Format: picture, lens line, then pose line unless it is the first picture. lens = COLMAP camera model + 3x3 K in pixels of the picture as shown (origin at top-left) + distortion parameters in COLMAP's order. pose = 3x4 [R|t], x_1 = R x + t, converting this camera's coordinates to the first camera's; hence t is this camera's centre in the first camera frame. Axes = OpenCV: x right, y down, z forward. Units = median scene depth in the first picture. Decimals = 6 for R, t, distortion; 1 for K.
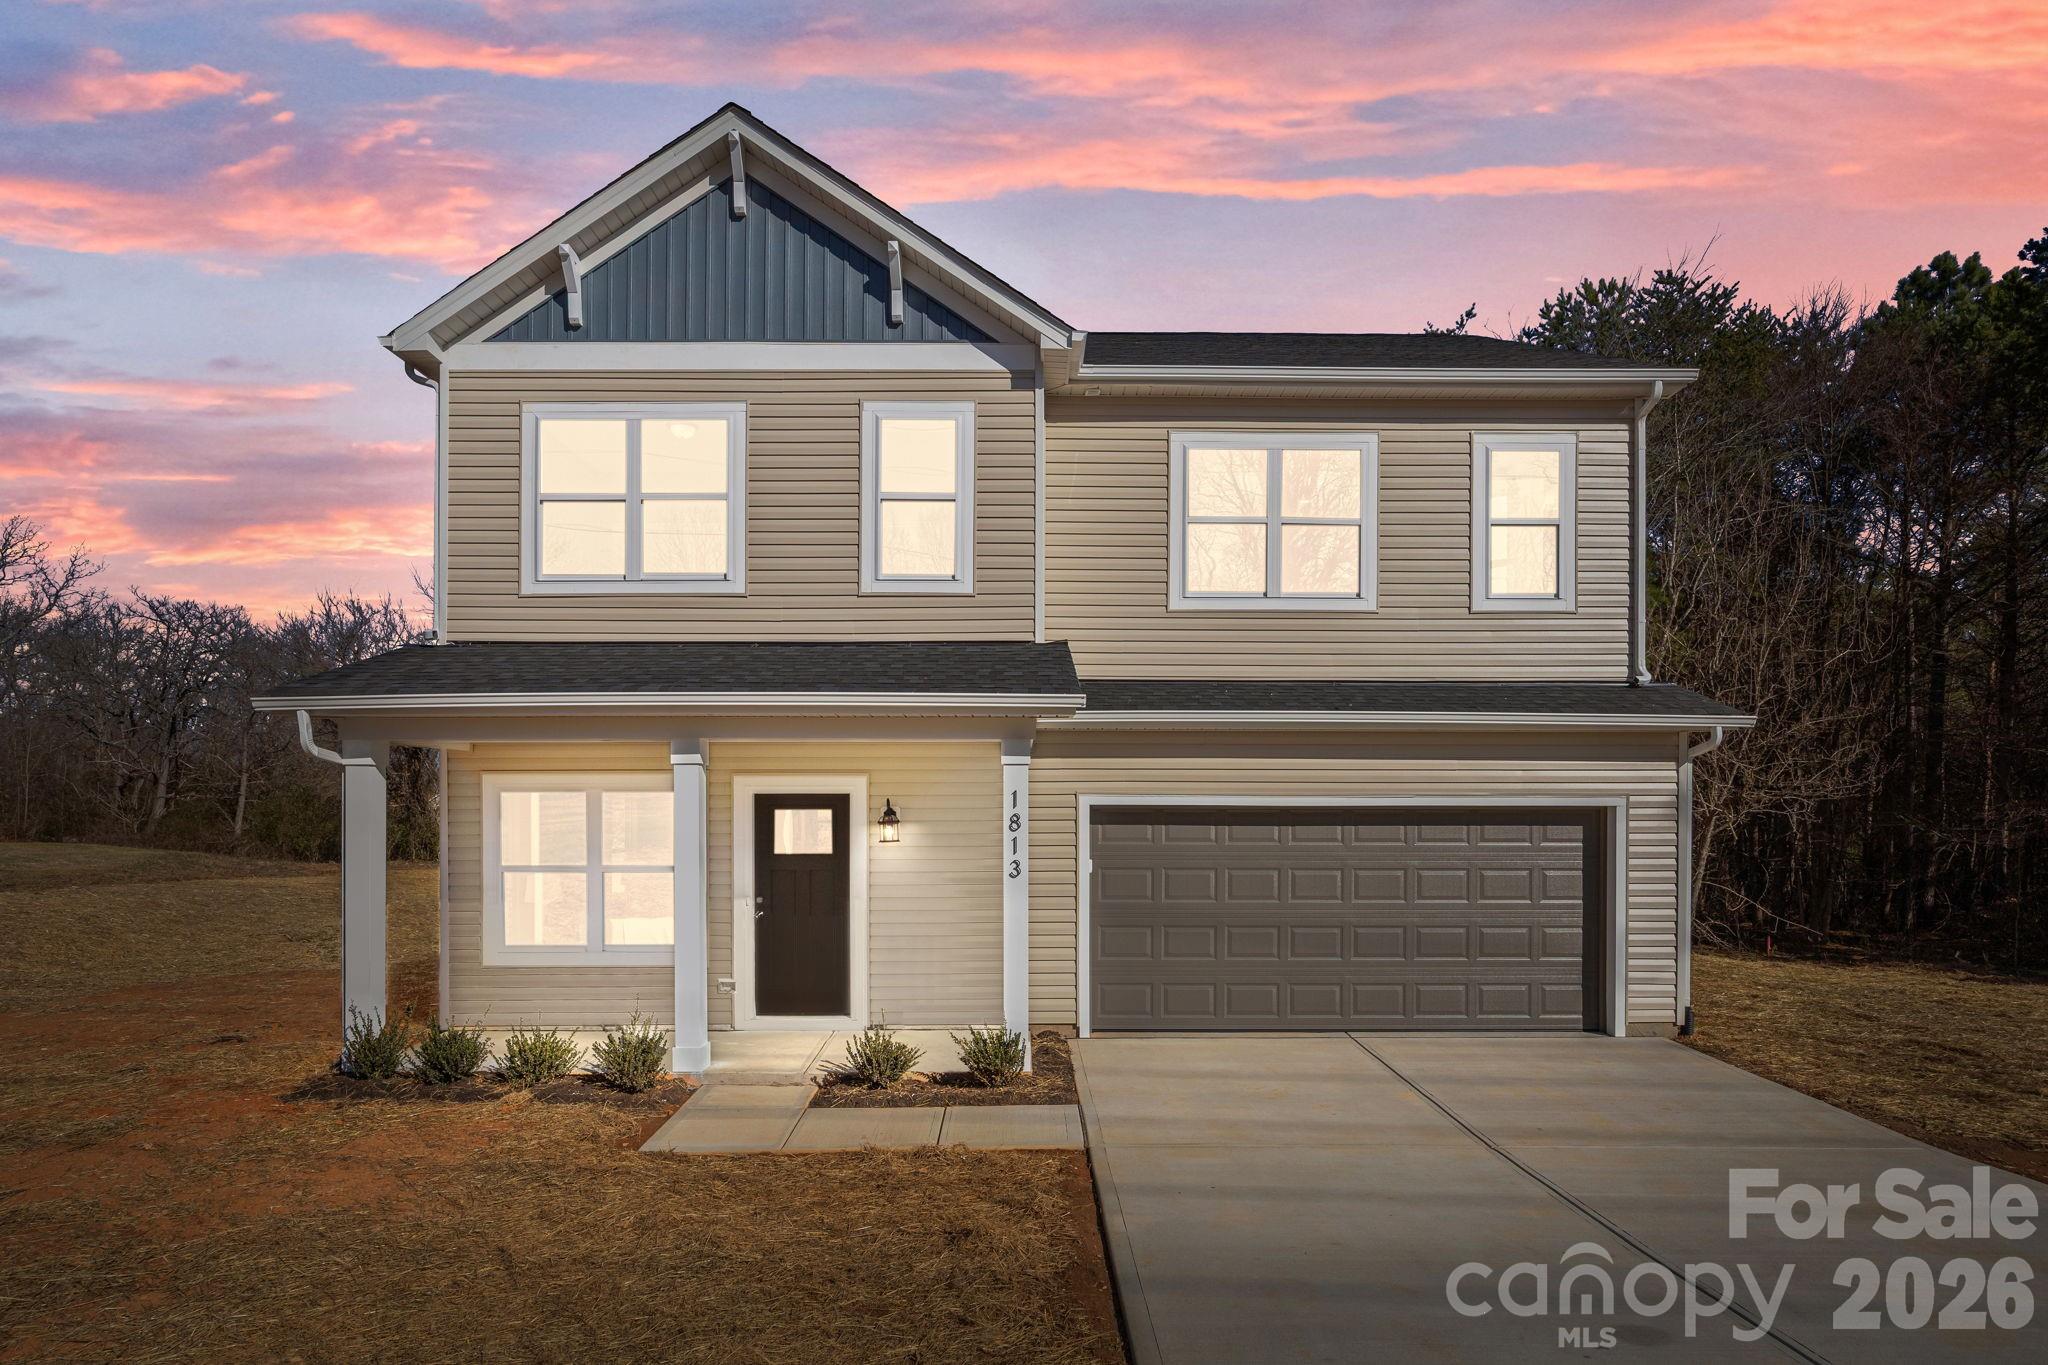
lens RADIAL K [[1111.1, 0, 1025.8], [0, 1111.1, 819.2], [0, 0, 1]] dist [-0.017072, 0.004065]
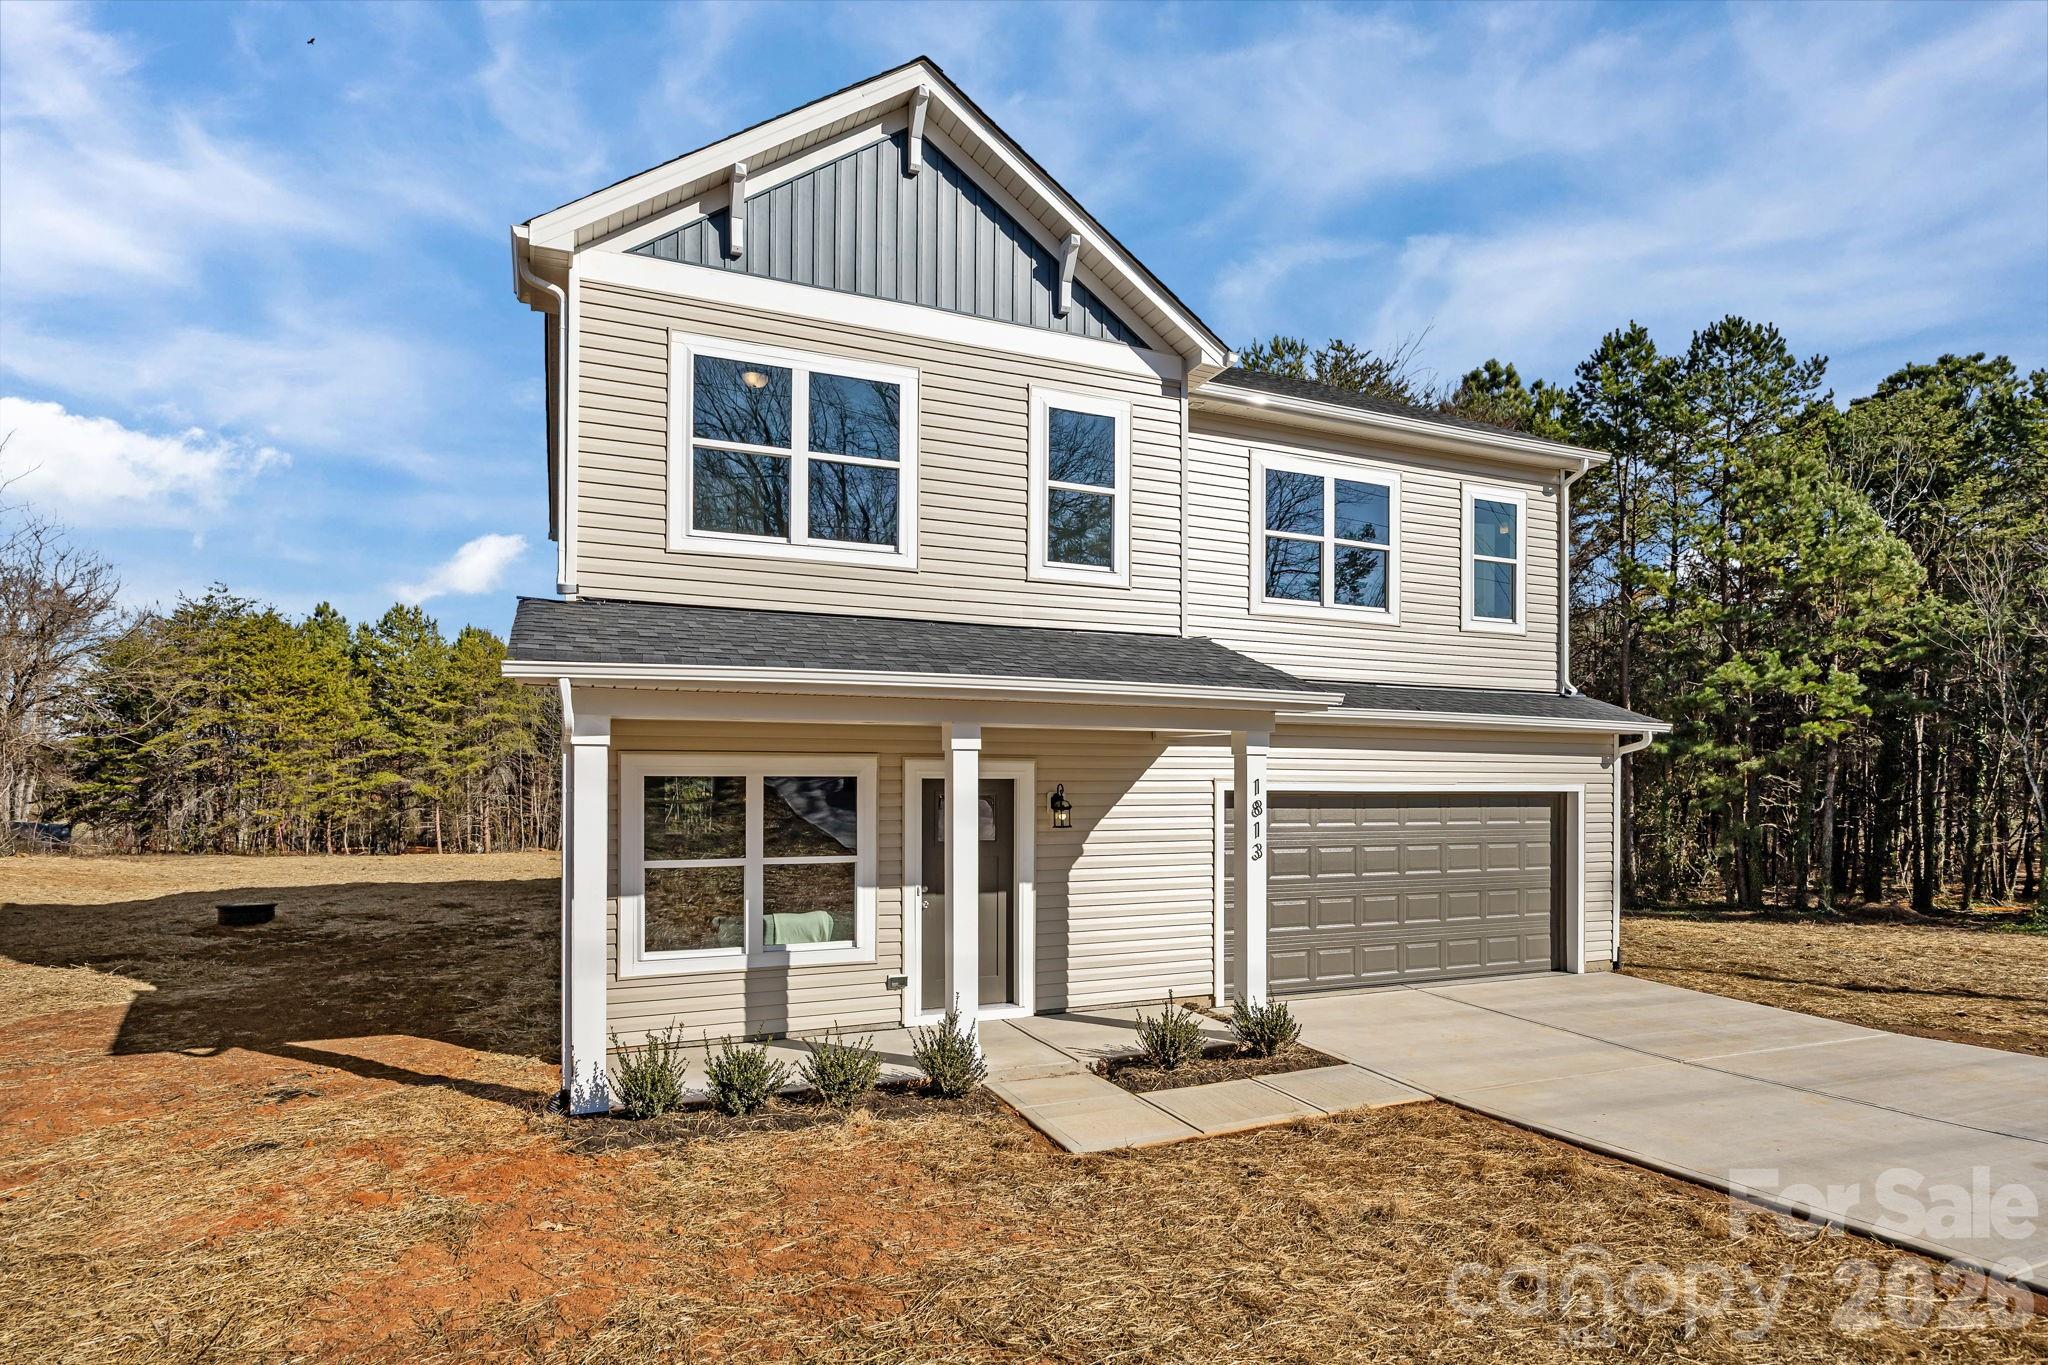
lens RADIAL K [[1101.3, 0, 1033.0], [0, 1101.3, 784.8], [0, 0, 1]] dist [-0.014130, 0.000284]
pose [[0.918259, 0.002198, 0.395974, -0.538112], [0.000831, 0.999972, -0.007479, -0.010573], [-0.395979, 0.007197, 0.918231, 0.091736]]
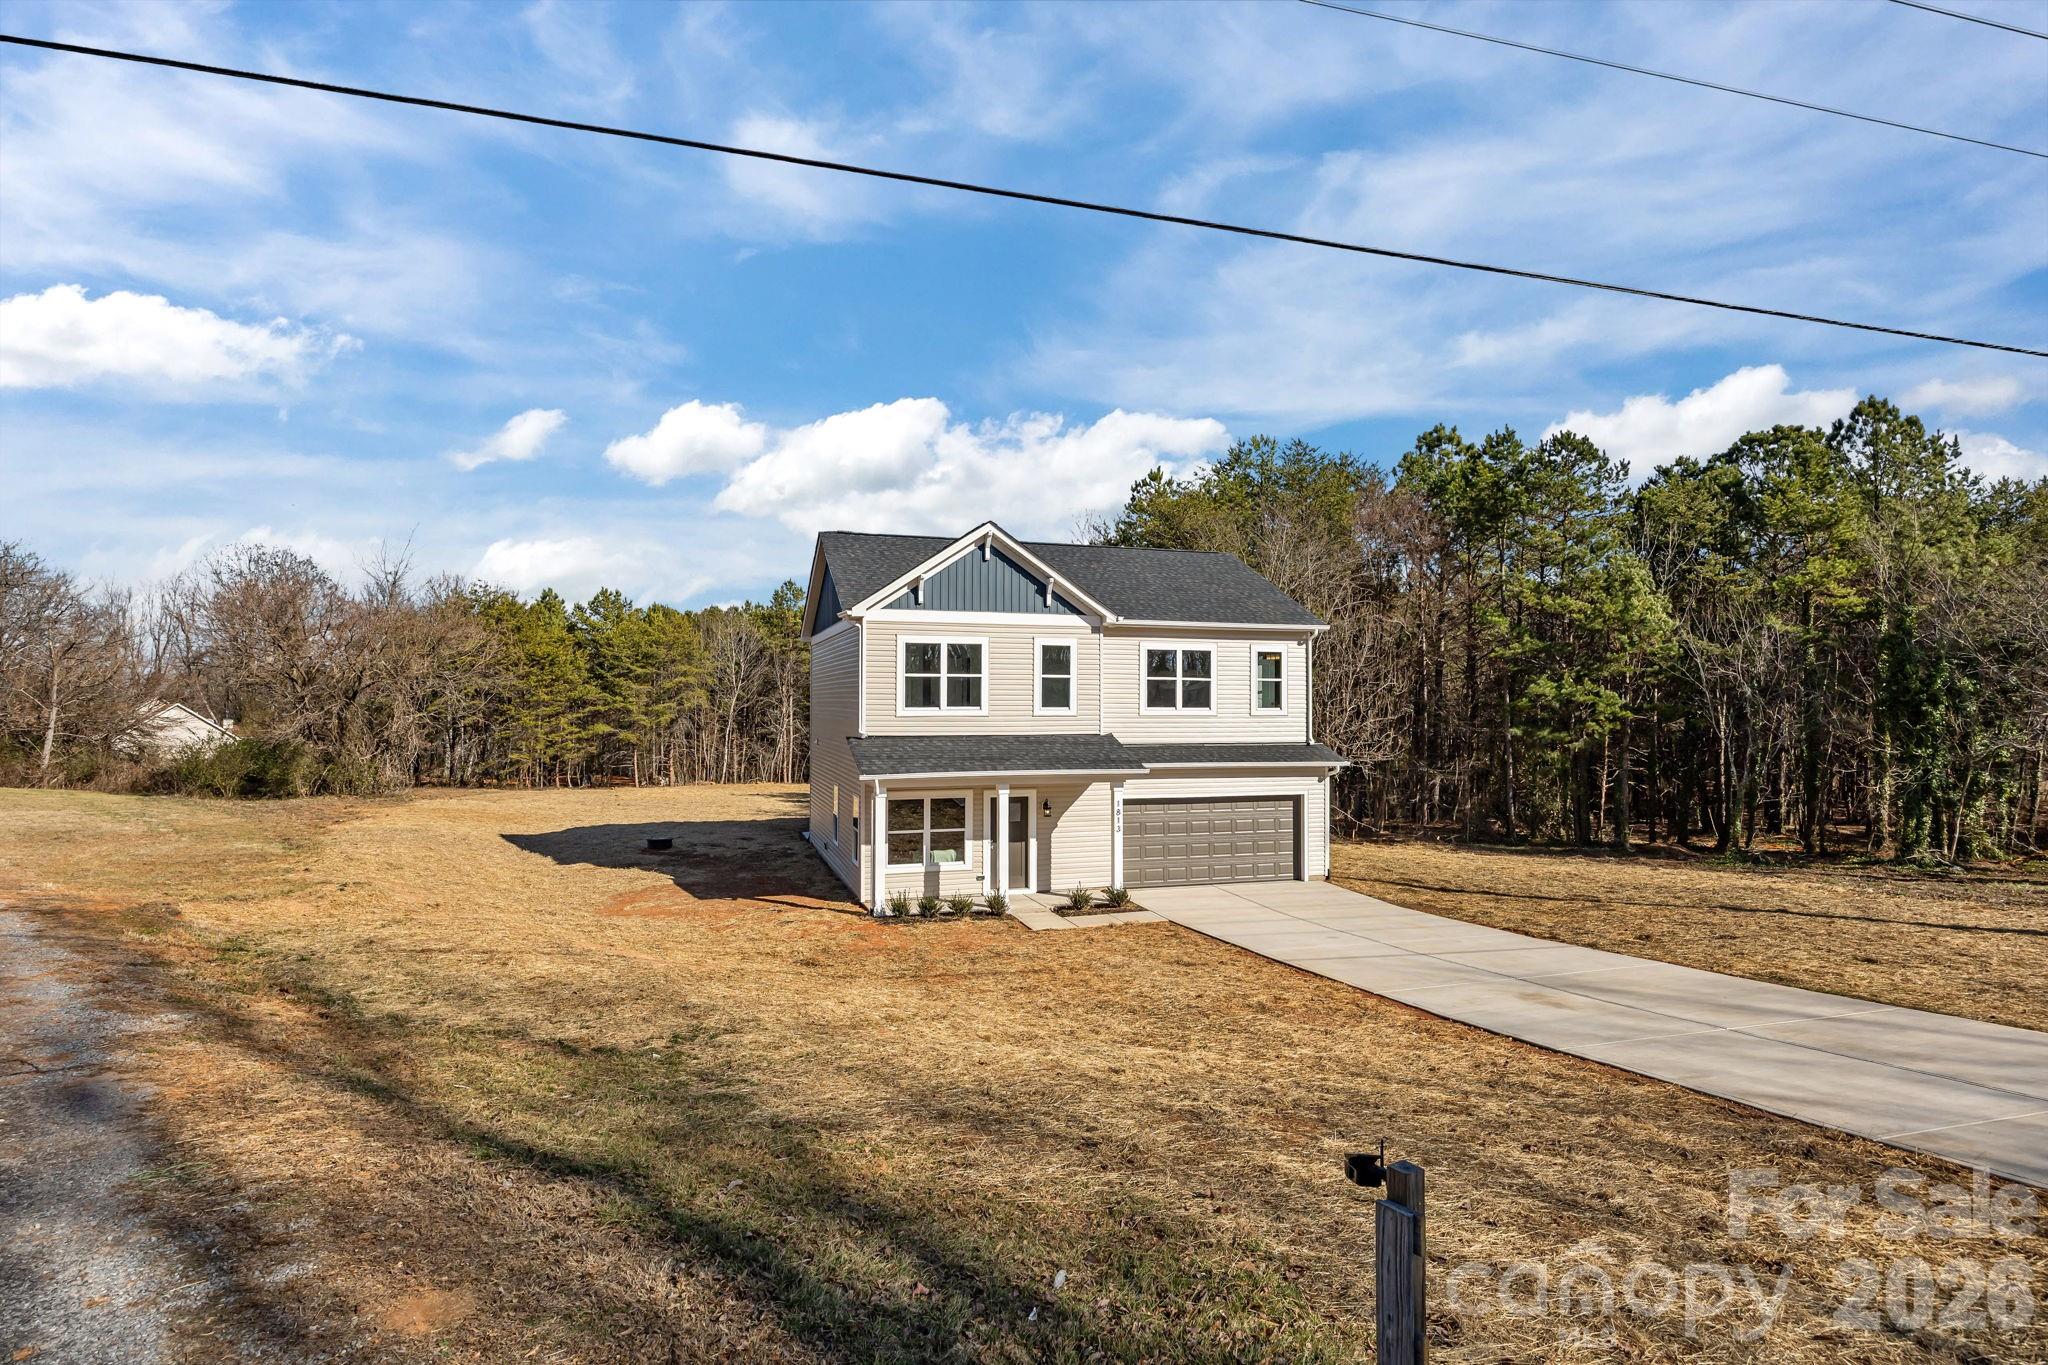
lens RADIAL K [[1119.2, 0, 1025.6], [0, 1119.2, 670.5], [0, 0, 1]] dist [-0.003905, -0.001367]
pose [[0.952959, 0.008619, 0.302978, -0.923858], [0.001700, 0.999428, -0.033779, -0.219371], [-0.303096, 0.032705, 0.952399, -1.371488]]
